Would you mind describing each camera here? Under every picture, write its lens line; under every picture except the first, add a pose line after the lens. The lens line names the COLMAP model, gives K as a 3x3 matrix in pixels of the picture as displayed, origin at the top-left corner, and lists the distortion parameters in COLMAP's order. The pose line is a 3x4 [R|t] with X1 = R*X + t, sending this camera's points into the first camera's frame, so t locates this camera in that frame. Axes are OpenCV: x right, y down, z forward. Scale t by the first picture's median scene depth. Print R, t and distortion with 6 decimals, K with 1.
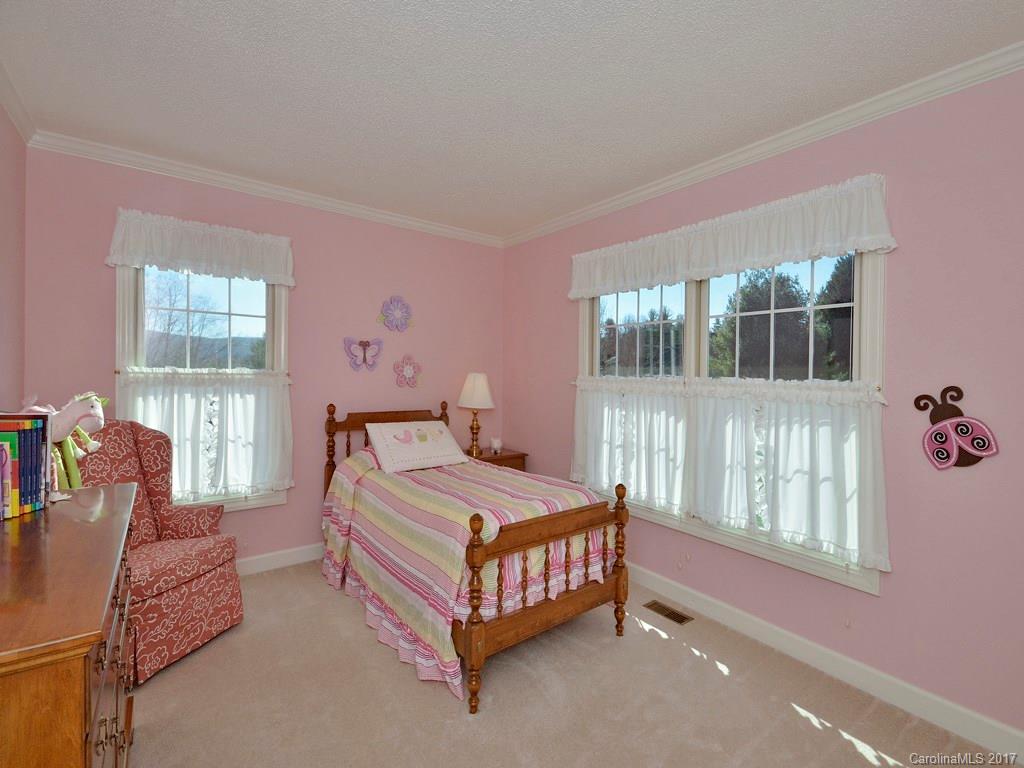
lens RADIAL K [[481.5, 0, 512.3], [0, 481.5, 362.4], [0, 0, 1]] dist [0.002444, 0.000203]
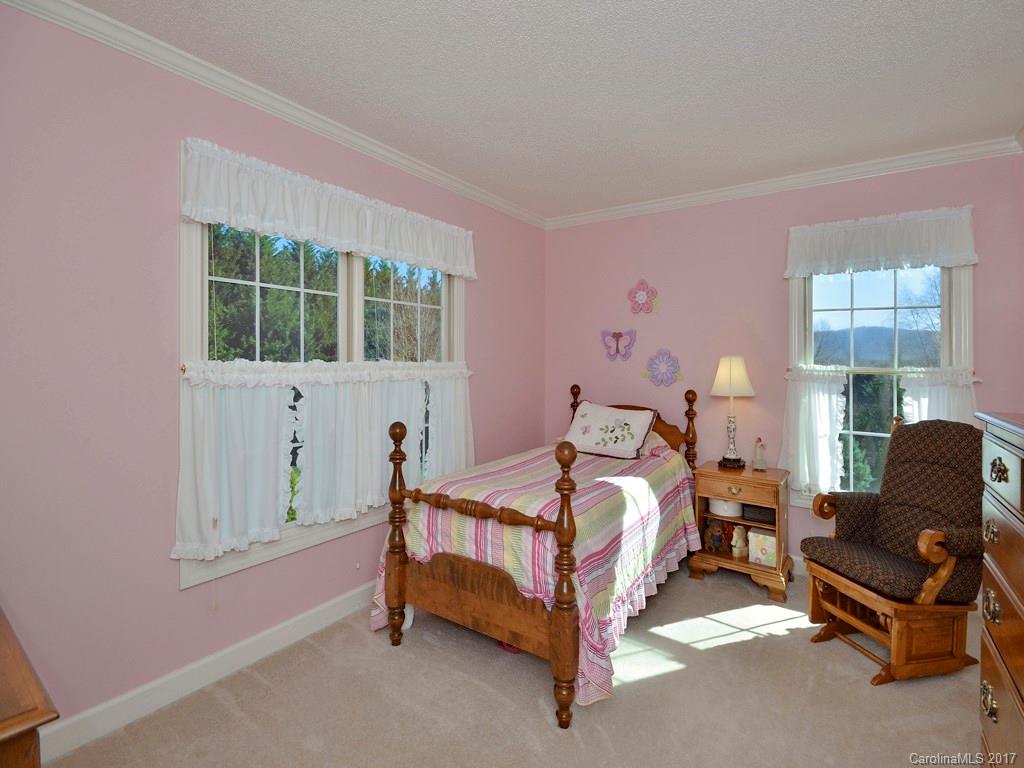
lens RADIAL K [[471.5, 0, 527.9], [0, 471.5, 368.5], [0, 0, 1]] dist [0.000644, 0.000374]
pose [[0.334626, 0.019951, -0.942140, 0.574194], [-0.004560, 0.999798, 0.019552, 0.013700], [0.942340, -0.002246, 0.334649, 0.485478]]
